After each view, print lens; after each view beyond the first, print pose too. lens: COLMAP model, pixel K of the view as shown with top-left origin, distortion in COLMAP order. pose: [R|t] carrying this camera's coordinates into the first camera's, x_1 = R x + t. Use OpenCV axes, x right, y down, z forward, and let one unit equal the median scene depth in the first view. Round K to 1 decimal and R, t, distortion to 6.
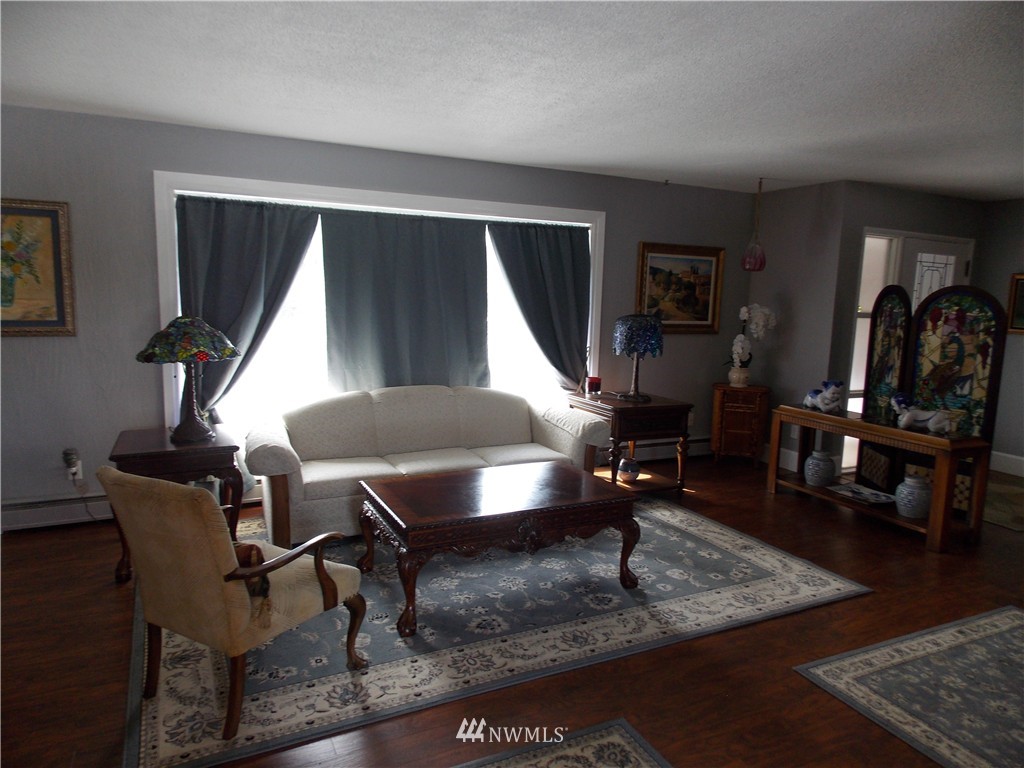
lens RADIAL K [[680.4, 0, 509.5], [0, 680.4, 378.9], [0, 0, 1]] dist [0.012957, 0.000632]
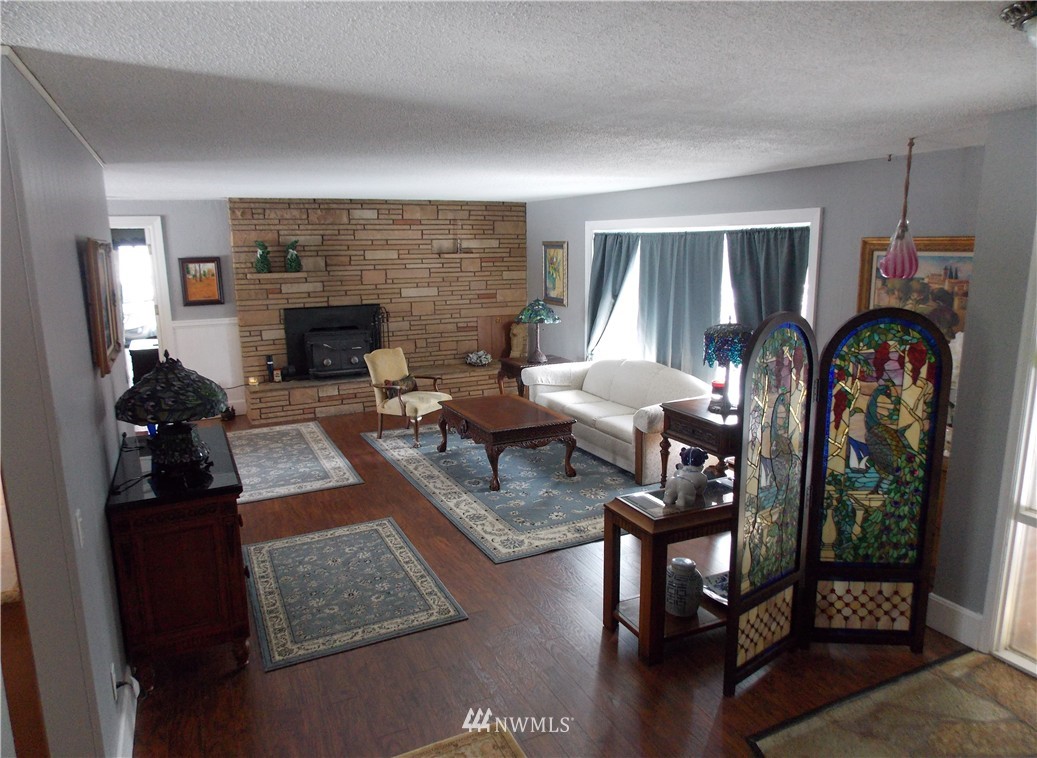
lens RADIAL K [[676.7, 0, 518.5], [0, 676.7, 379.0], [0, 0, 1]] dist [-0.034352, 0.004003]
pose [[0.010855, 0.165868, -0.986088, 1.467007], [-0.120115, 0.979222, 0.163391, -0.175365], [0.992701, 0.116670, 0.030552, 0.873133]]
